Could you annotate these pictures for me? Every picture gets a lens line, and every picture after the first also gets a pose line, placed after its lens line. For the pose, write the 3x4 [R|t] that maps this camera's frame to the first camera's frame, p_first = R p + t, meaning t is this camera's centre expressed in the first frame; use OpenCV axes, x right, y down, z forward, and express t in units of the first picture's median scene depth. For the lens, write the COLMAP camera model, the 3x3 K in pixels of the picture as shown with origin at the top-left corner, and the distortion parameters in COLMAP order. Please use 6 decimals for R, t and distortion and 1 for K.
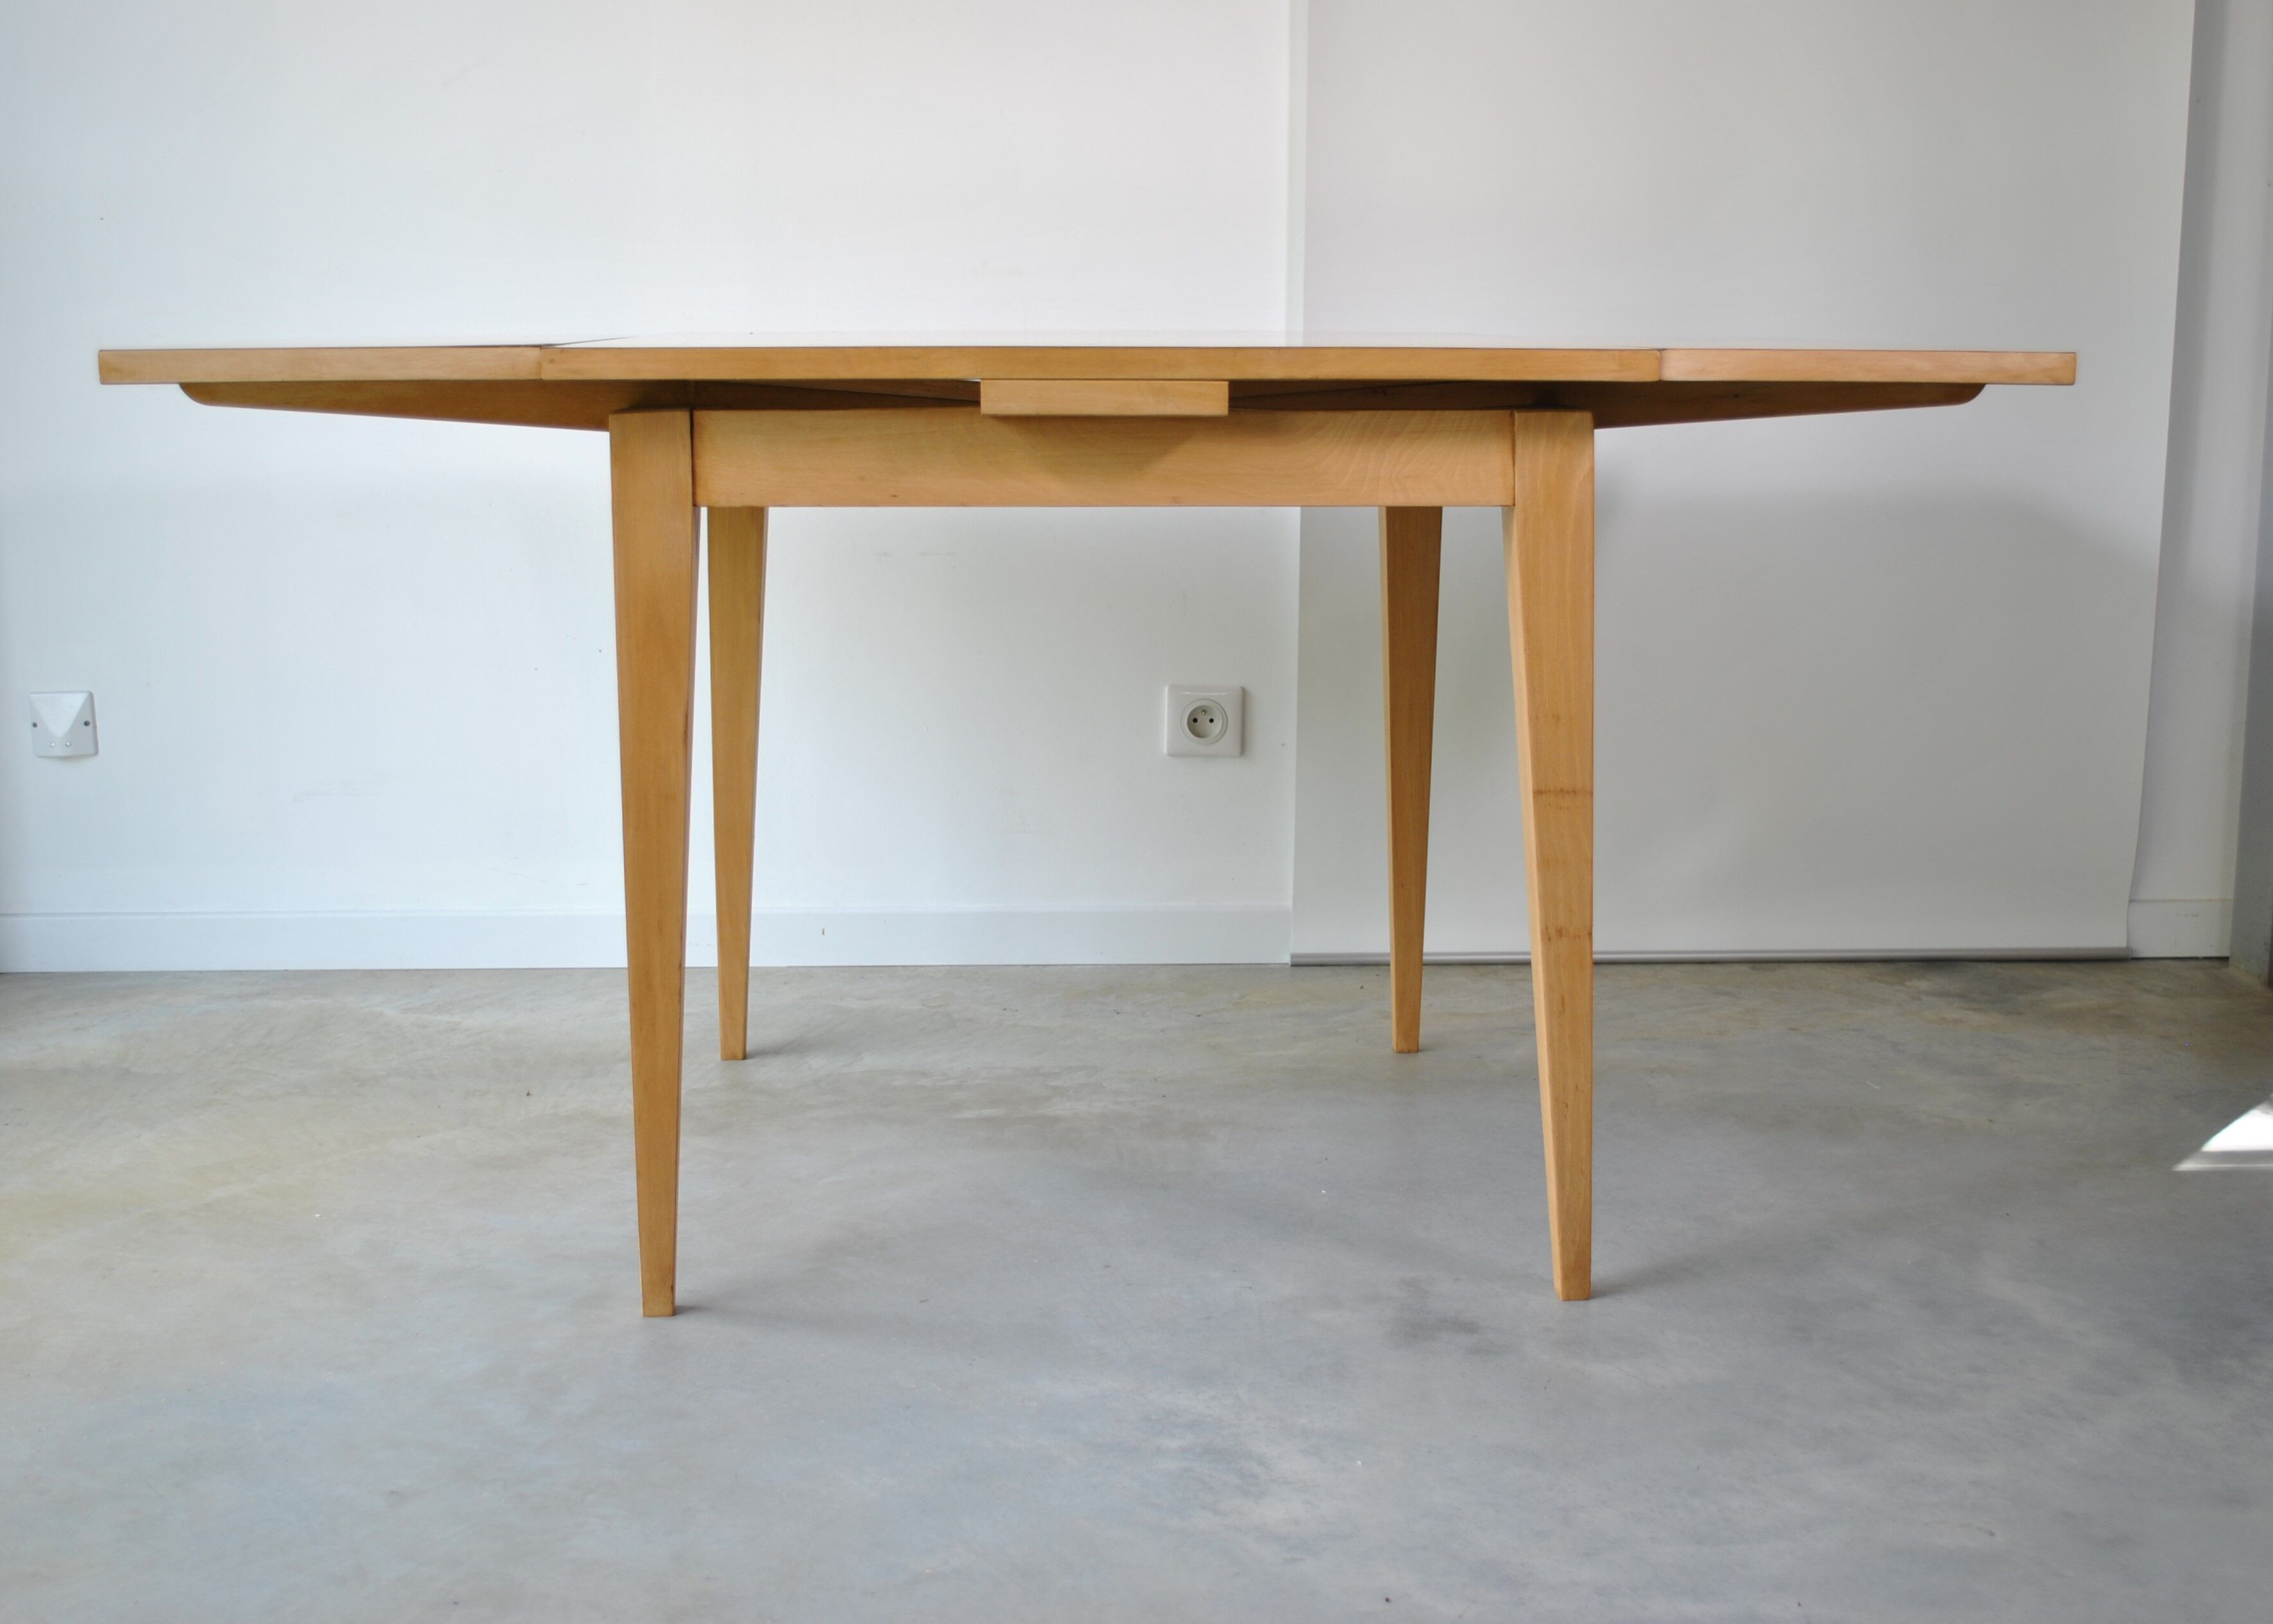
lens RADIAL K [[2624.1, 0, 1135.0], [0, 2624.1, 730.3], [0, 0, 1]] dist [-0.066435, 0.004789]
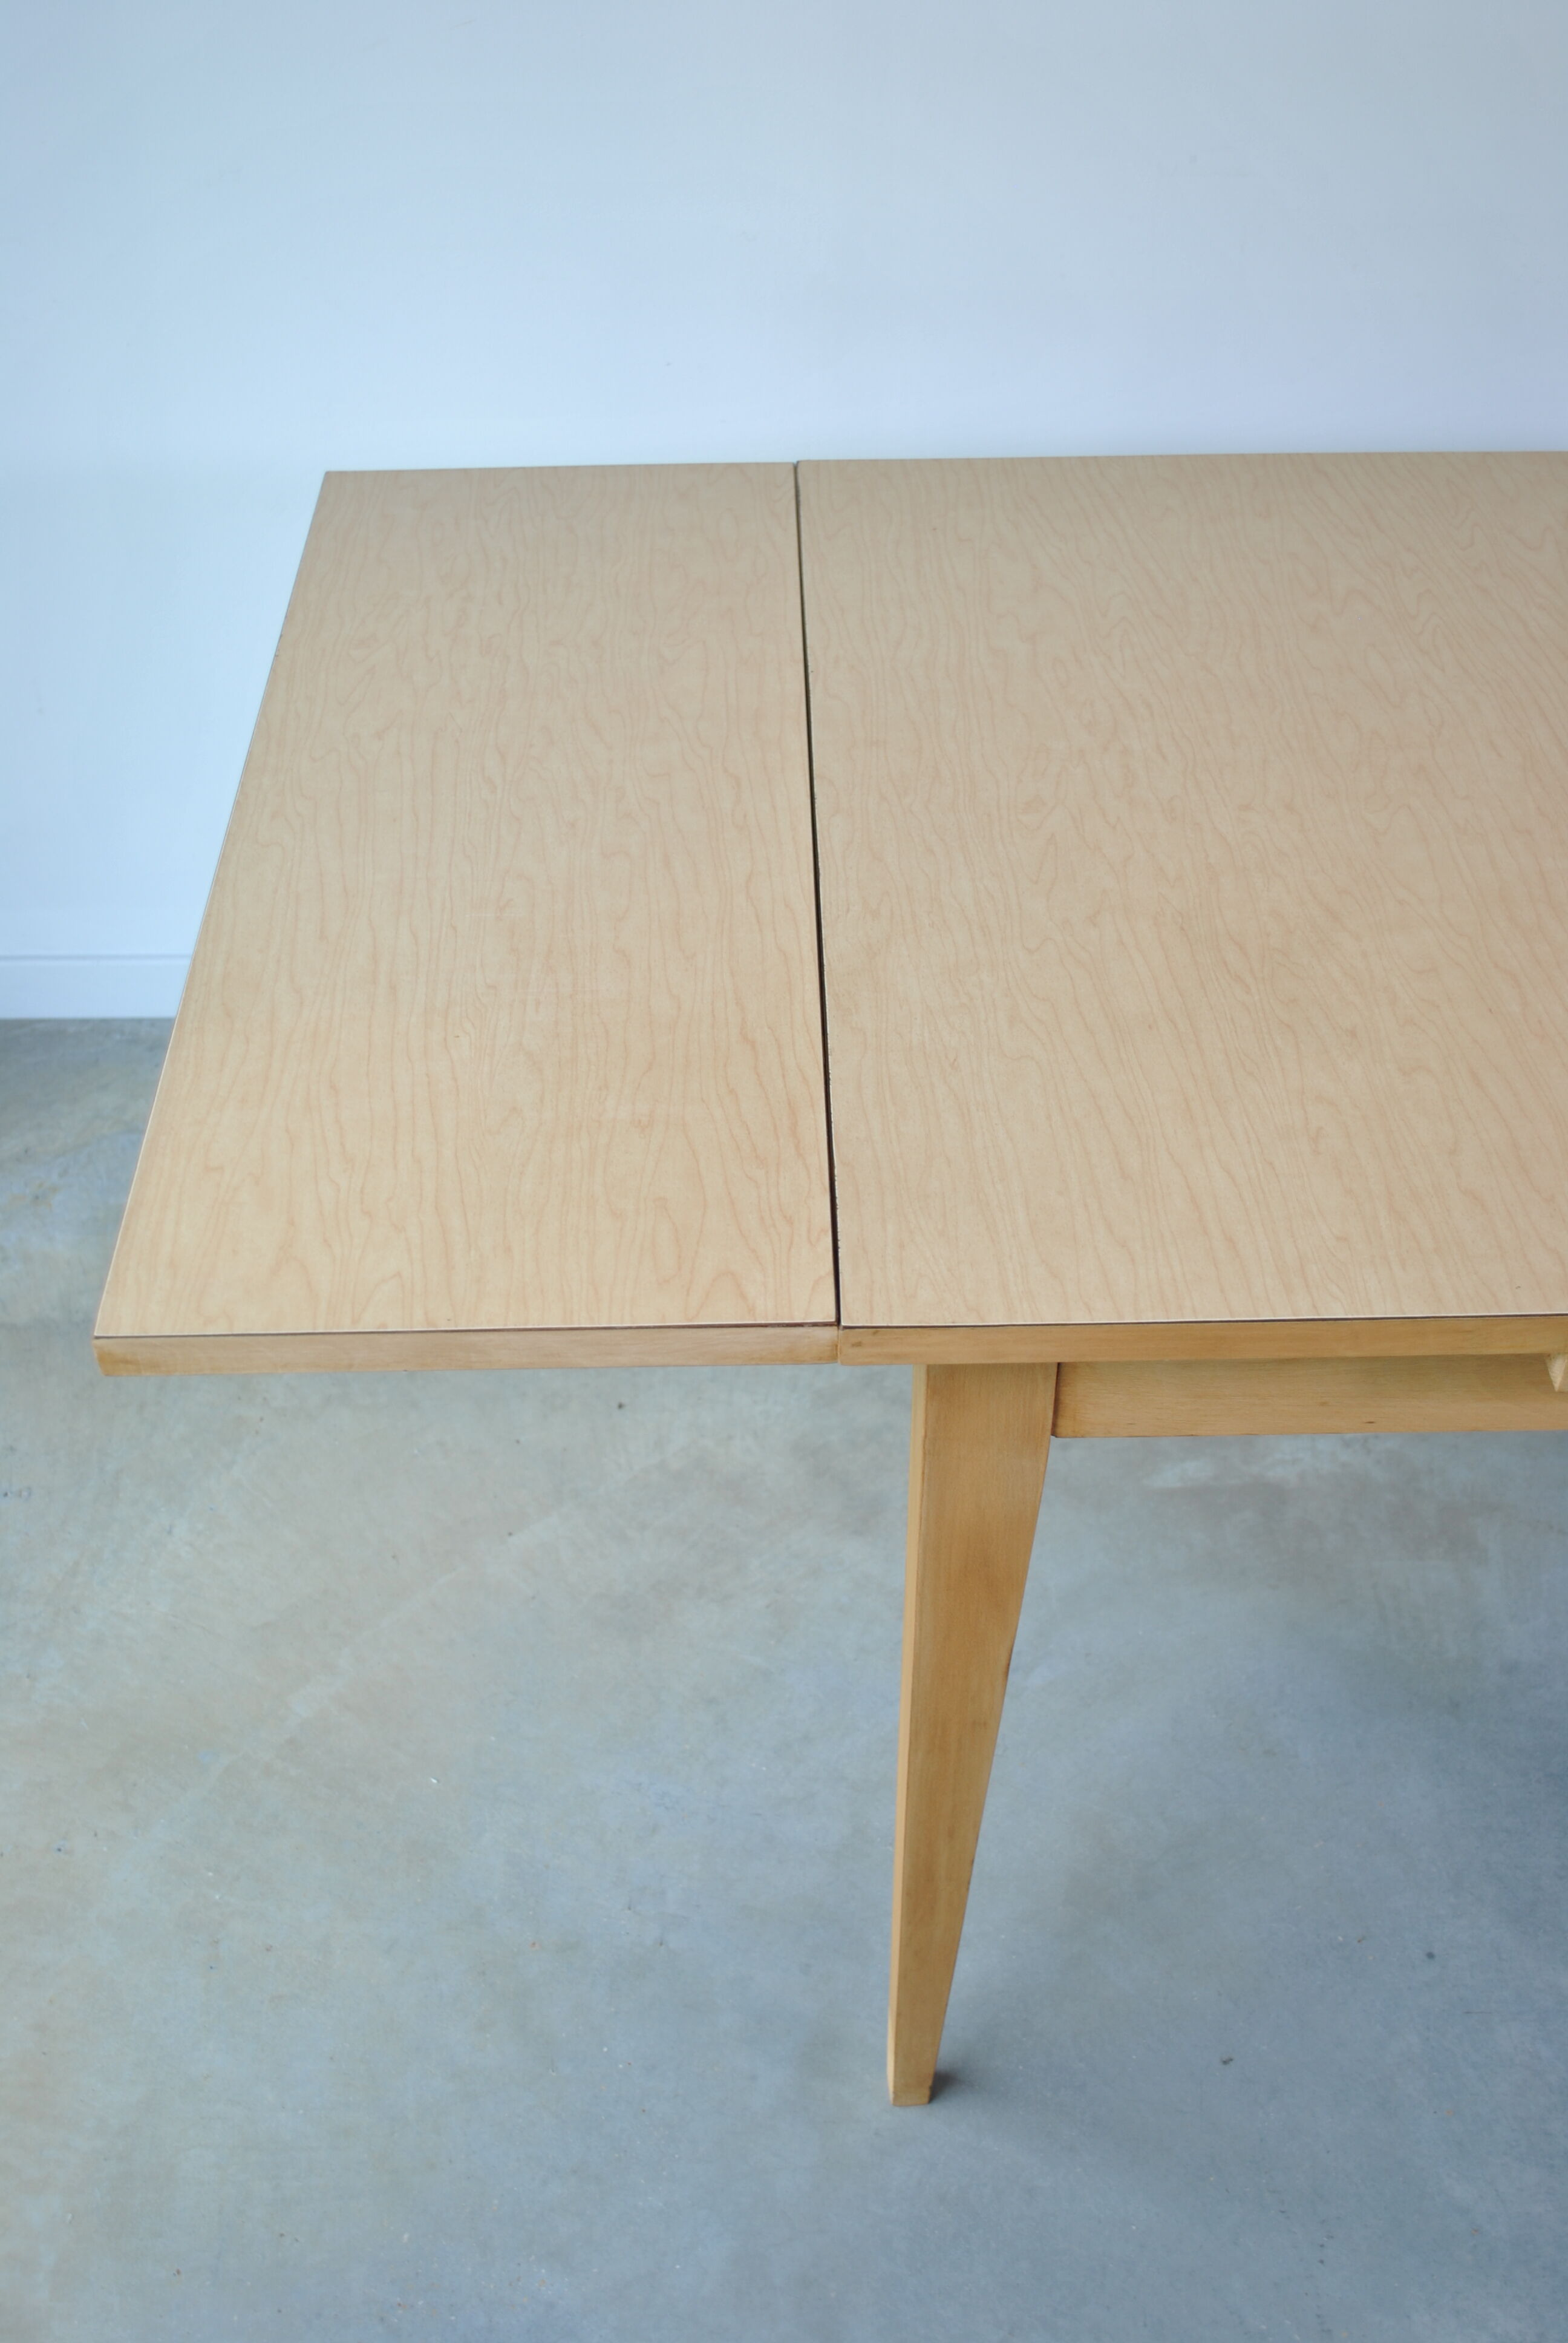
lens RADIAL K [[2470.0, 0, 800.6], [0, 2470.0, 1228.8], [0, 0, 1]] dist [-0.065817, 0.012318]
pose [[0.999060, 0.015179, -0.040611, -0.154946], [0.008393, 0.851280, 0.524645, -0.336940], [0.042535, -0.524492, 0.850352, 0.397678]]
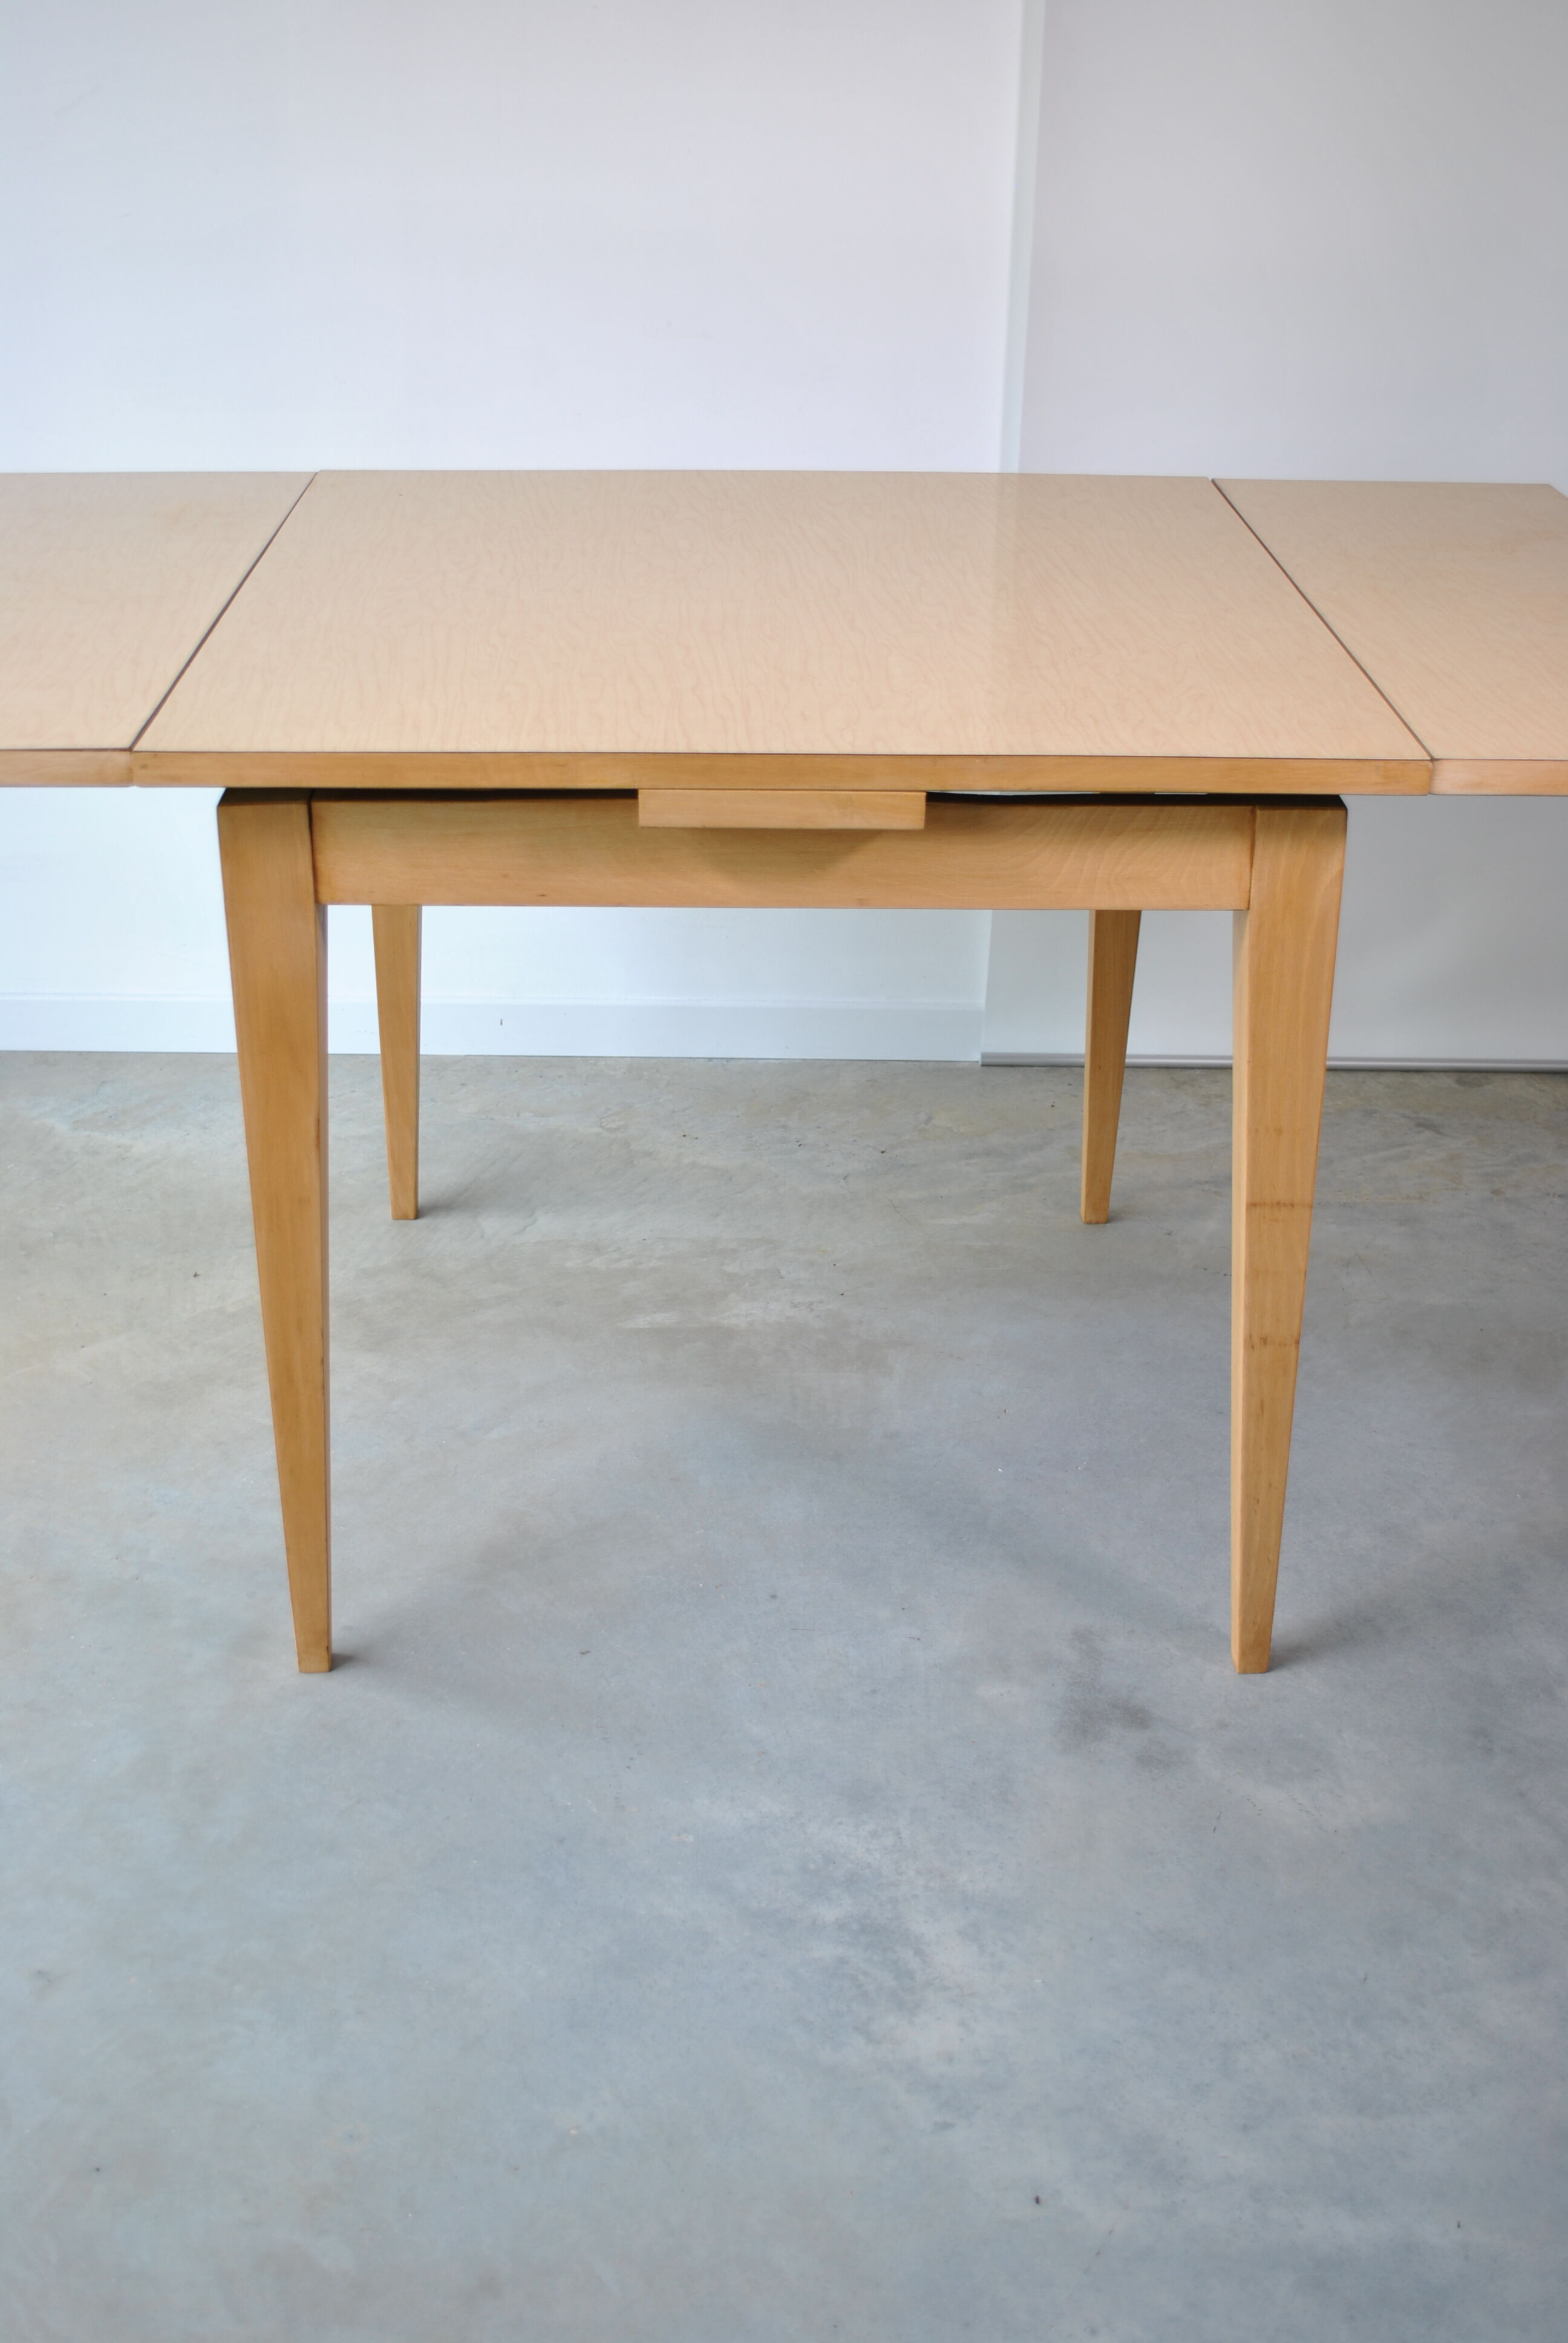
lens RADIAL K [[2490.7, 0, 745.1], [0, 2490.7, 1133.4], [0, 0, 1]] dist [-0.071968, 0.023892]
pose [[0.999124, 0.024626, -0.033827, 0.005052], [-0.013810, 0.957243, 0.288955, -0.197429], [0.039496, -0.288235, 0.956745, 0.138980]]
